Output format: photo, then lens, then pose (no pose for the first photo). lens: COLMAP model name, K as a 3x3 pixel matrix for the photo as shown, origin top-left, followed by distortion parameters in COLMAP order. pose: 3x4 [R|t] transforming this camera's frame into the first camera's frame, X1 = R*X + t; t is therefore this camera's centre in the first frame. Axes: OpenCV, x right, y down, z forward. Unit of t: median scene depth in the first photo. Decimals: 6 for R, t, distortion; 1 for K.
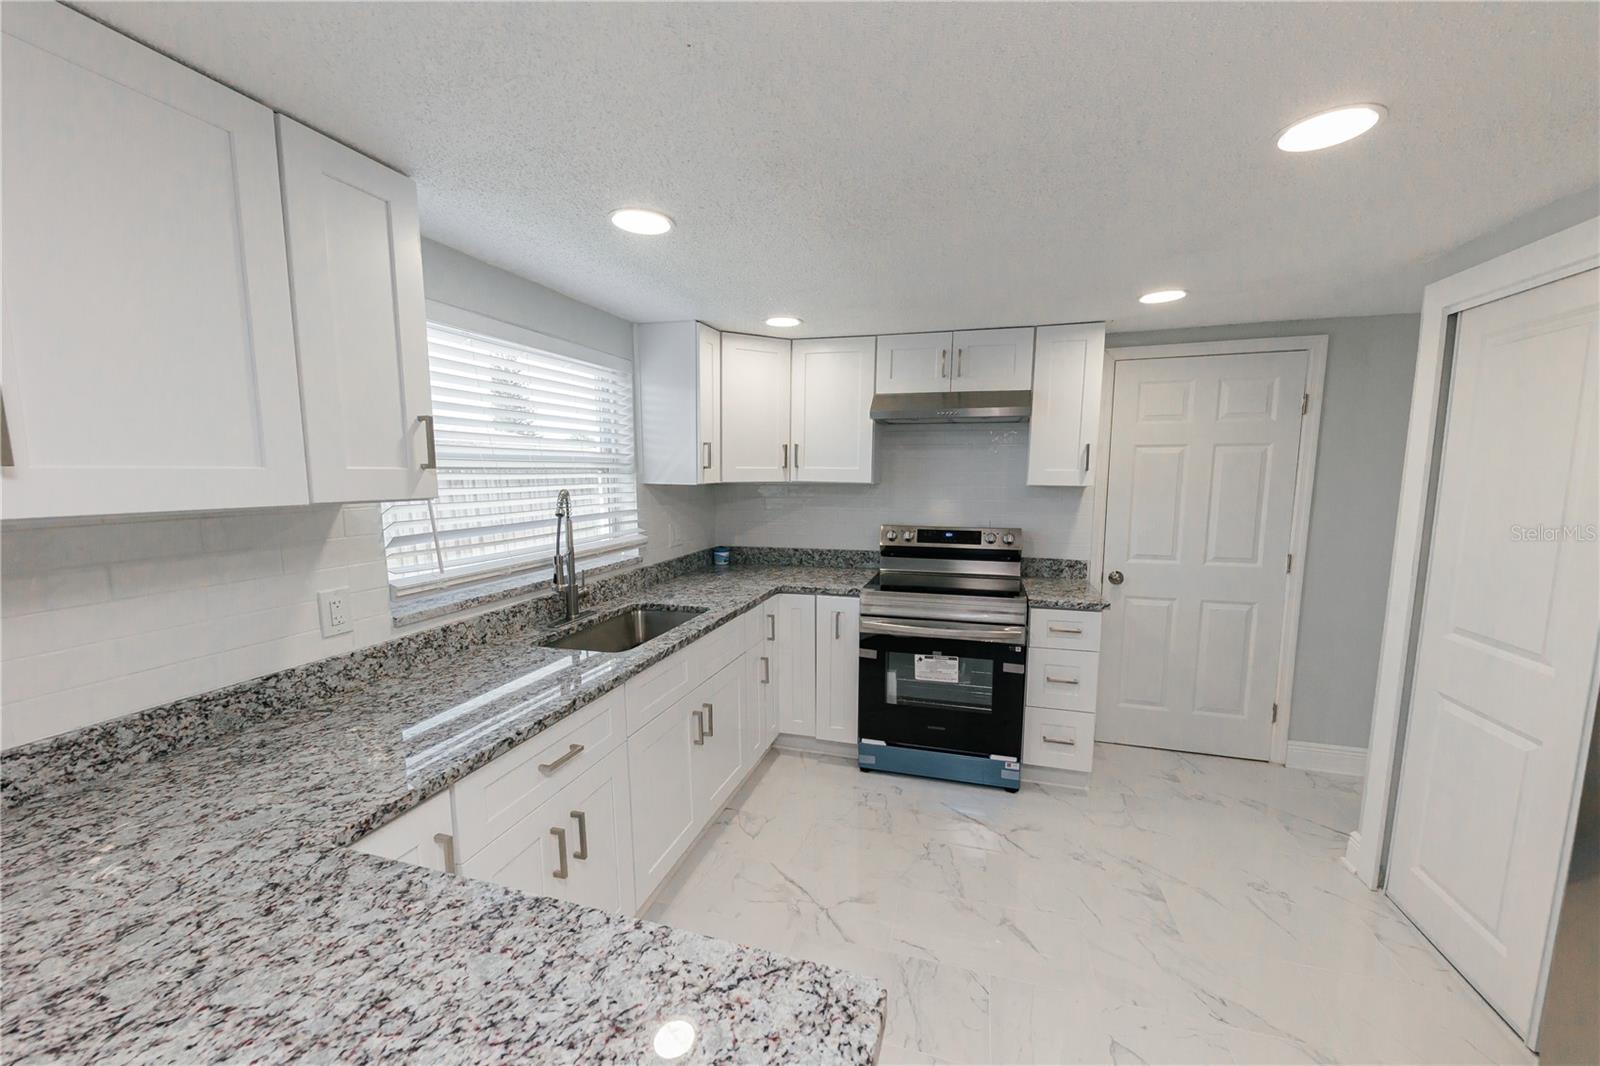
lens RADIAL K [[606.2, 0, 801.8], [0, 606.2, 542.8], [0, 0, 1]] dist [0.016683, -0.008320]
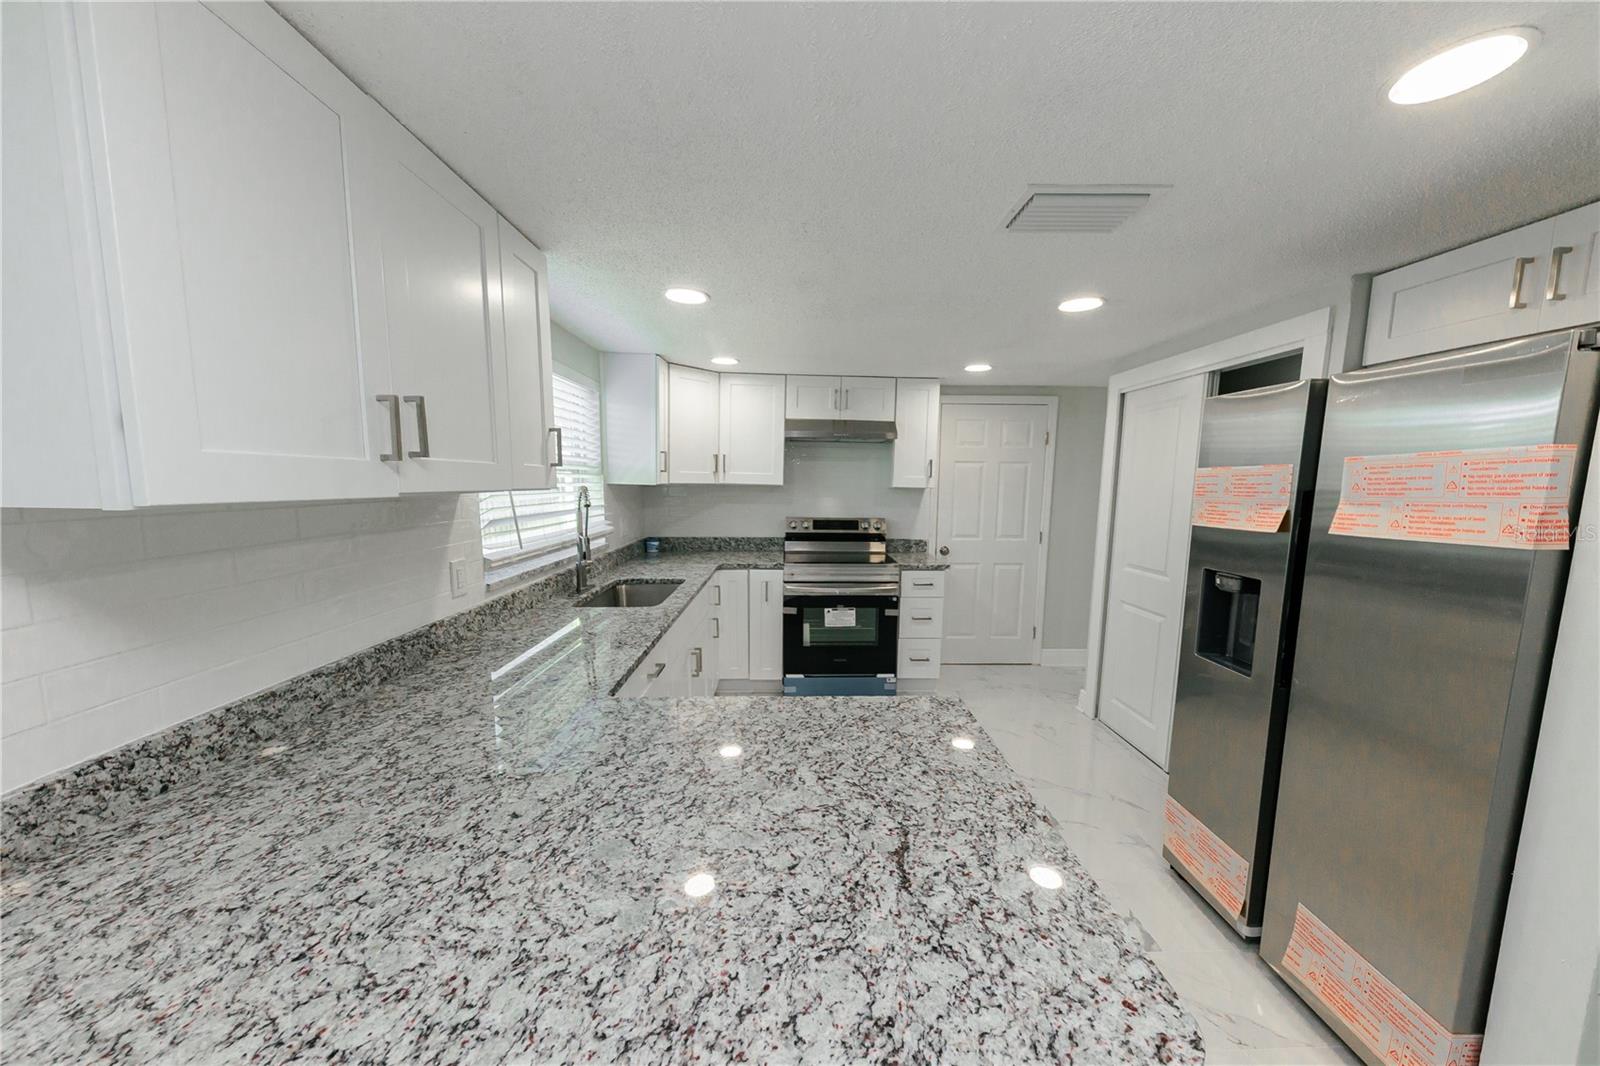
lens RADIAL K [[554.9, 0, 806.0], [0, 554.9, 547.0], [0, 0, 1]] dist [0.013707, -0.005132]
pose [[0.948034, -0.026227, 0.317087, -0.257052], [0.025423, 0.999655, 0.006673, 0.034578], [-0.317152, 0.001734, 0.948373, -0.193012]]
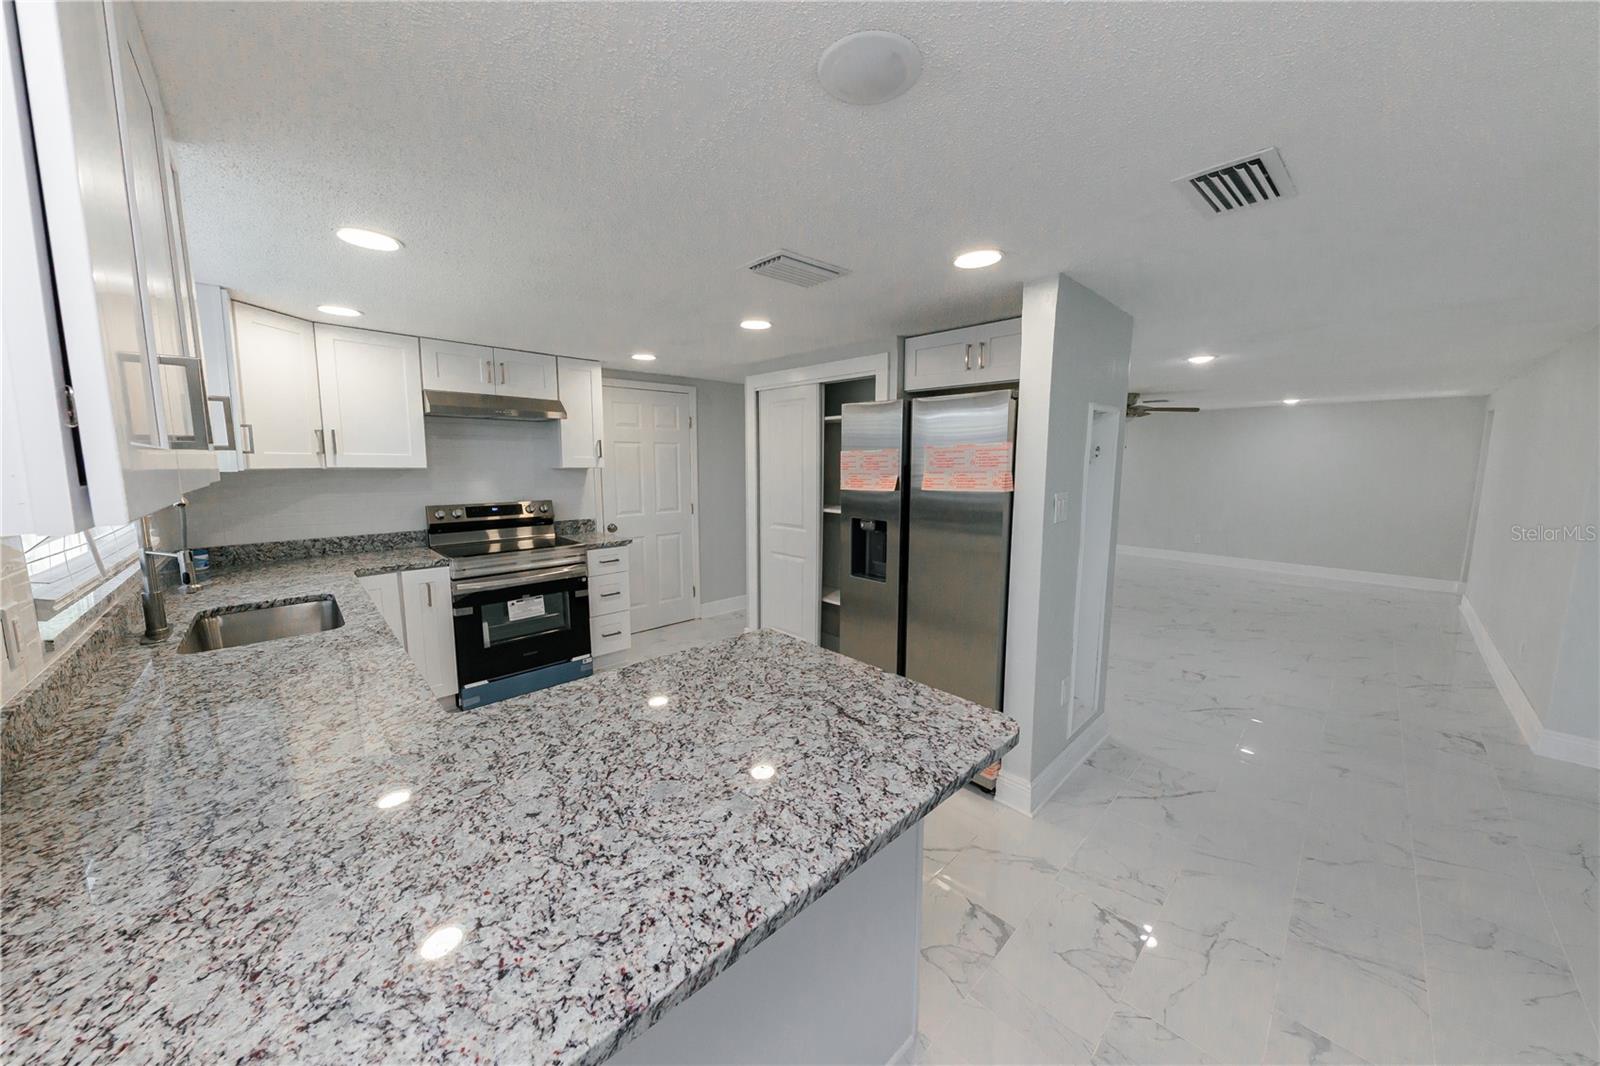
lens RADIAL K [[551.4, 0, 811.6], [0, 551.4, 529.9], [0, 0, 1]] dist [0.009856, -0.004529]
pose [[0.482166, -0.110060, 0.869139, -0.504401], [0.103784, 0.992267, 0.068076, 0.022298], [-0.869911, 0.057379, 0.489860, -0.131689]]
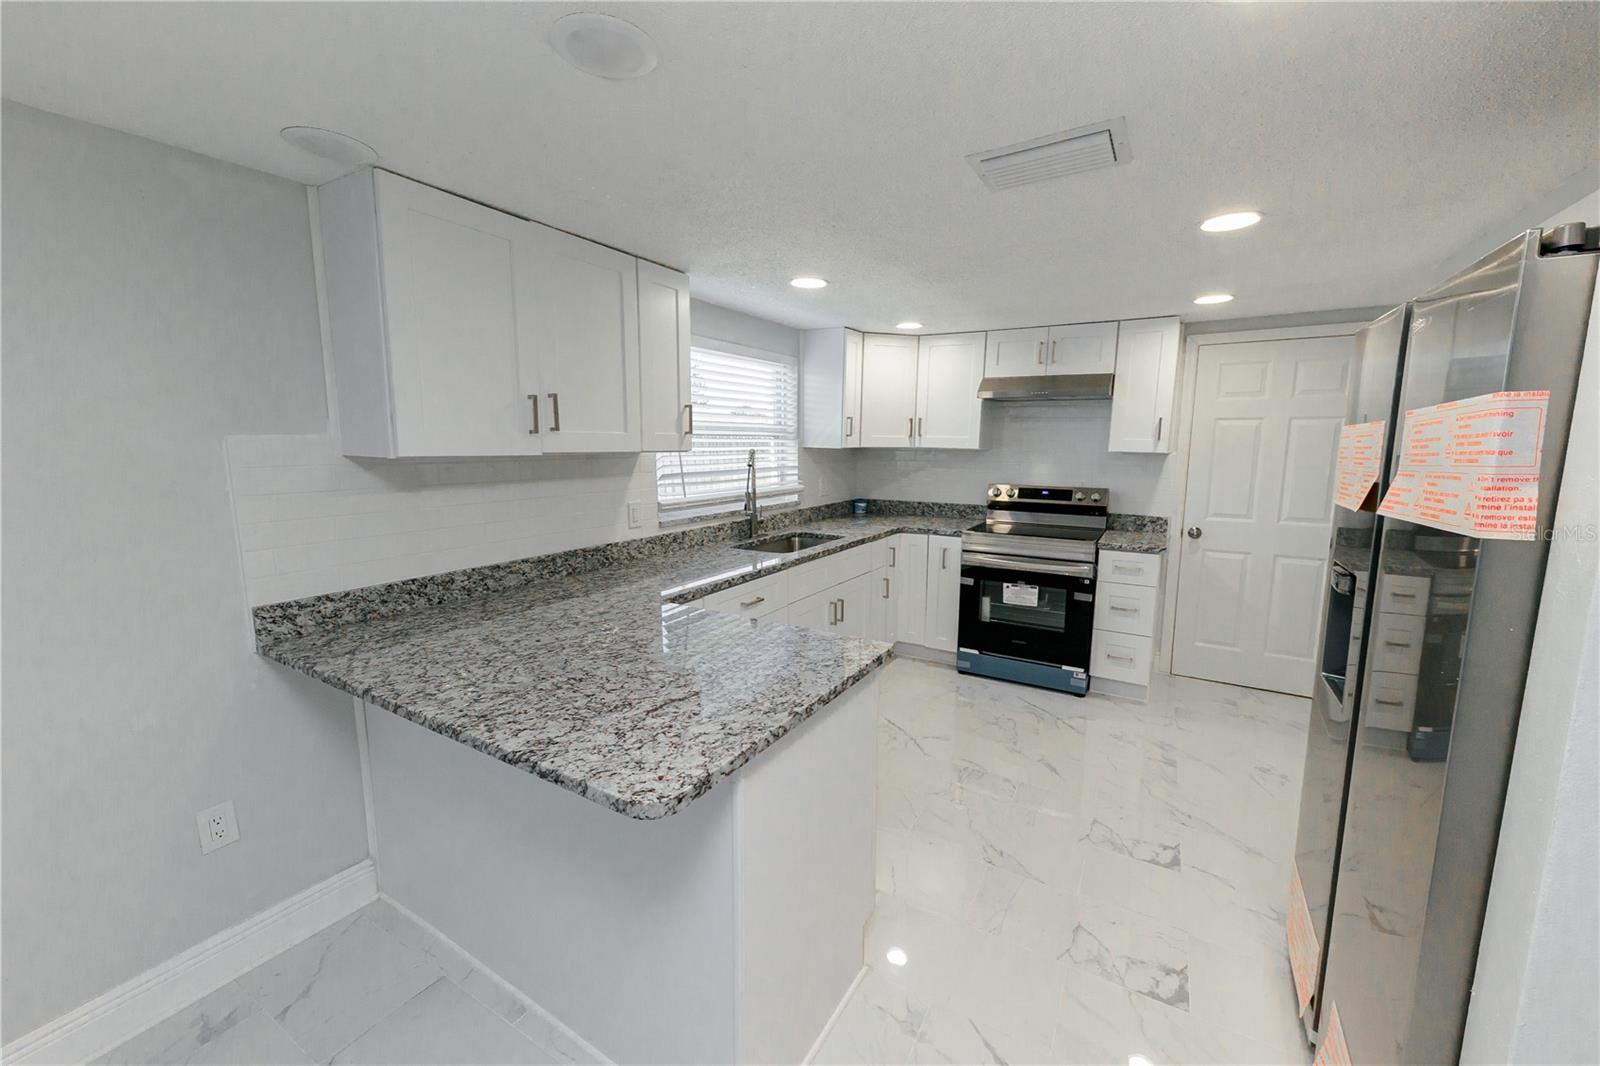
lens RADIAL K [[618.6, 0, 806.7], [0, 618.6, 525.2], [0, 0, 1]] dist [0.016244, 0.000023]
pose [[0.969862, 0.040562, -0.240253, 0.094163], [-0.036590, 0.999110, 0.020972, 0.050875], [0.240890, -0.011550, 0.970484, -0.370899]]
